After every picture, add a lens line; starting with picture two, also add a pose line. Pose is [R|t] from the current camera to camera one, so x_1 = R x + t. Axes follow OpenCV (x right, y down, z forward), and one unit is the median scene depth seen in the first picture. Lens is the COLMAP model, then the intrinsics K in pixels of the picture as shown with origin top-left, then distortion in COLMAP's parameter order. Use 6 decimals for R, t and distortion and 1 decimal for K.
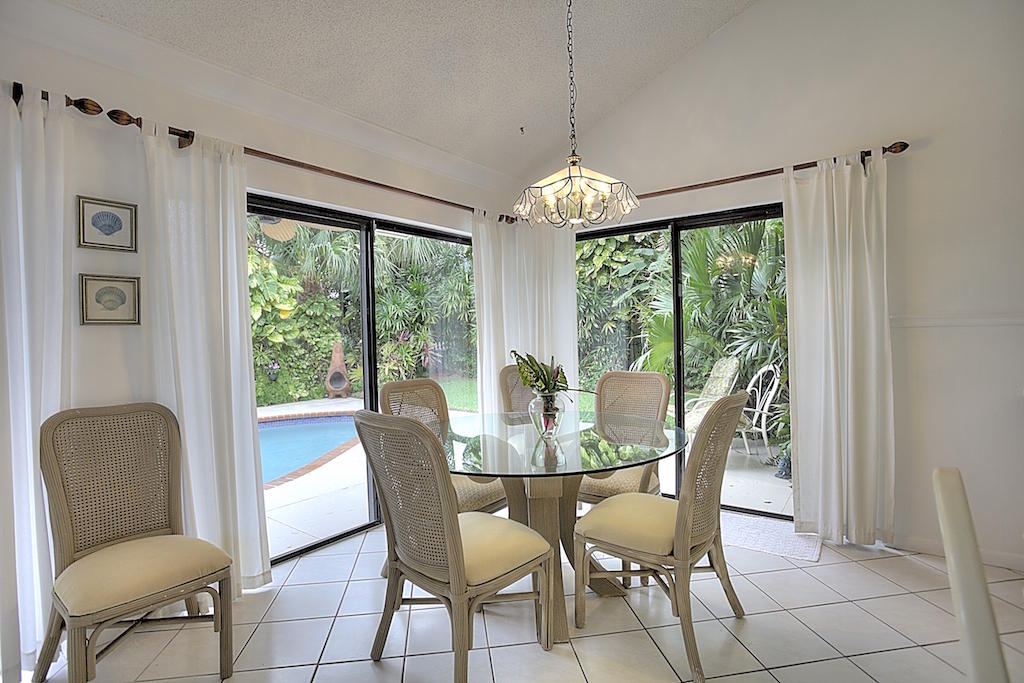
lens RADIAL K [[492.4, 0, 513.6], [0, 492.4, 339.7], [0, 0, 1]] dist [-0.002482, 0.000976]
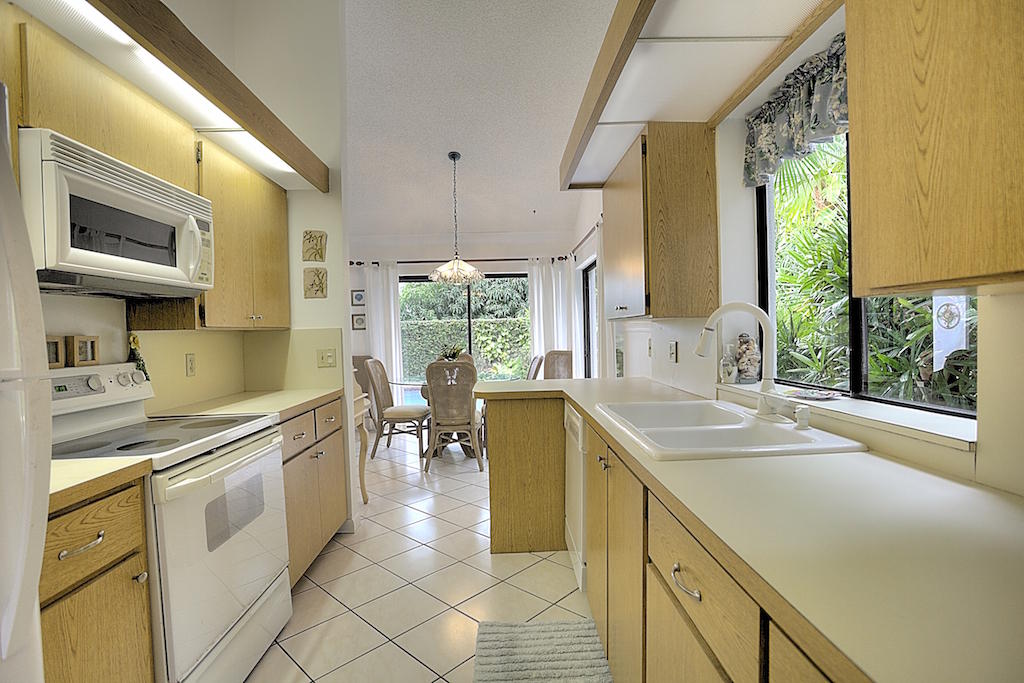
lens RADIAL K [[492.4, 0, 510.3], [0, 492.4, 338.6], [0, 0, 1]] dist [-0.002482, 0.000976]
pose [[0.650877, 0.014794, -0.759039, 2.118257], [0.003958, 0.999730, 0.022879, -0.040568], [0.759173, -0.017896, 0.650643, -0.302105]]
